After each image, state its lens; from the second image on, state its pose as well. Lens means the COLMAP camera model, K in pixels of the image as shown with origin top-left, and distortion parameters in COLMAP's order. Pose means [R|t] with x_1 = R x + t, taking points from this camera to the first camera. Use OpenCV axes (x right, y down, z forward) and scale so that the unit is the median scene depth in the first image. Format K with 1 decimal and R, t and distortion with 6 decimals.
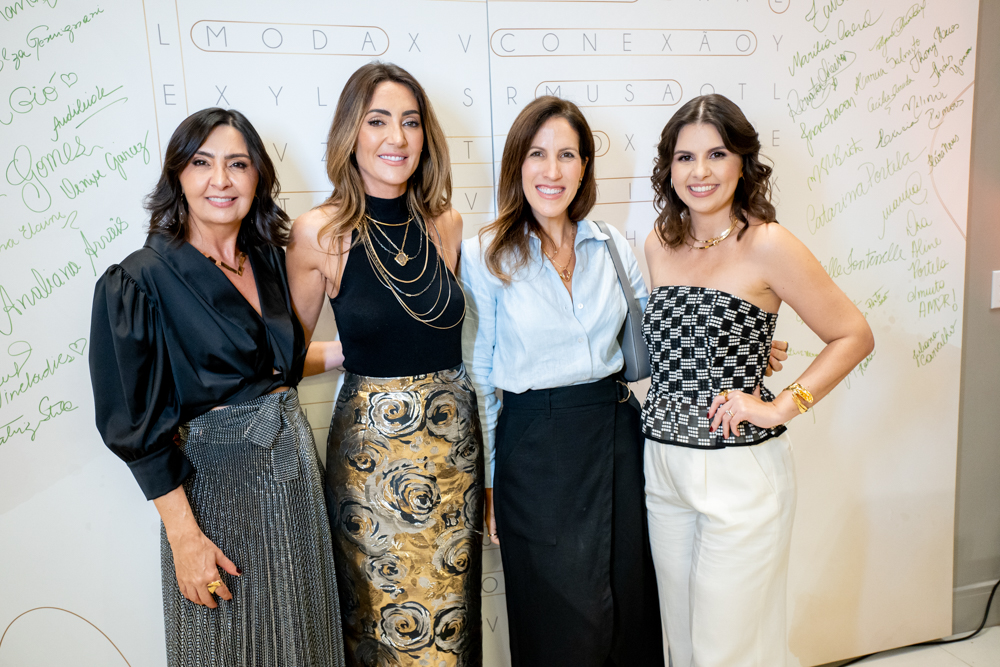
lens RADIAL K [[929.5, 0, 505.1], [0, 929.5, 329.2], [0, 0, 1]] dist [0.053605, 0.043753]
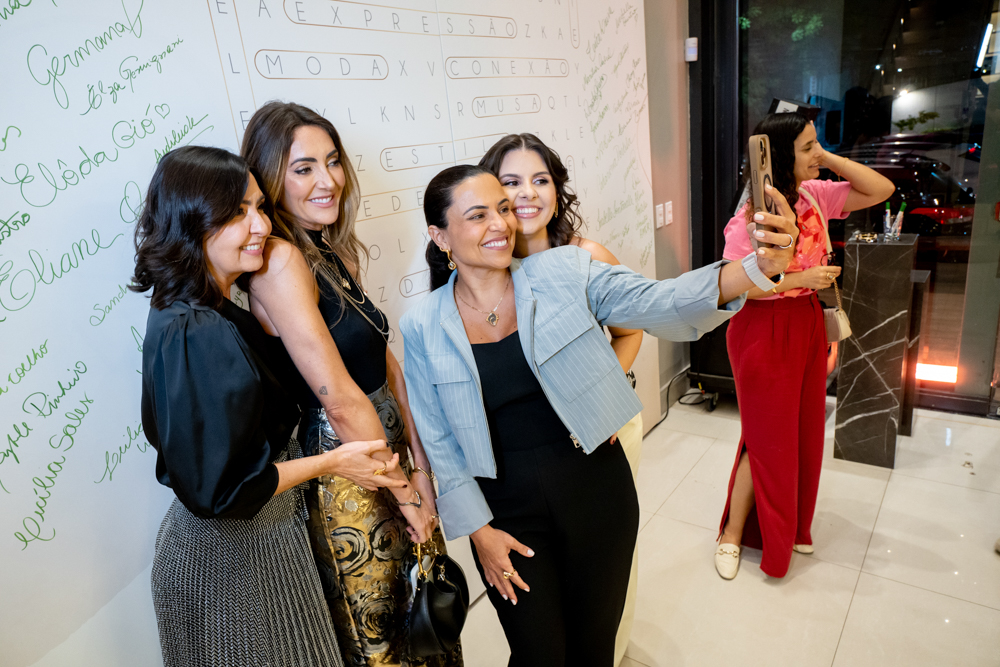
lens RADIAL K [[696.7, 0, 532.7], [0, 696.7, 331.0], [0, 0, 1]] dist [-0.001675, 0.019849]
pose [[0.791771, -0.209152, 0.573894, -0.496881], [0.154791, 0.977585, 0.142717, -0.064547], [-0.590879, -0.024165, 0.806398, 0.134284]]
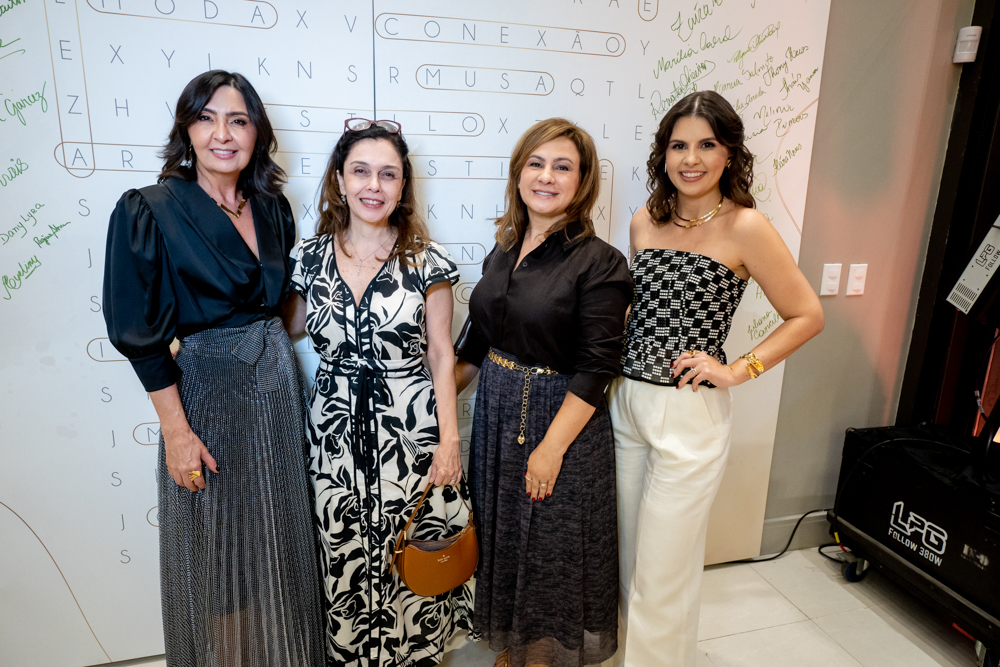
lens RADIAL K [[685.3, 0, 511.9], [0, 685.3, 338.1], [0, 0, 1]] dist [-0.016676, 0.022466]
pose [[0.997001, 0.073847, -0.023162, 0.176775], [-0.071789, 0.994228, 0.079735, -0.010475], [0.028917, -0.077833, 0.996547, 0.147284]]
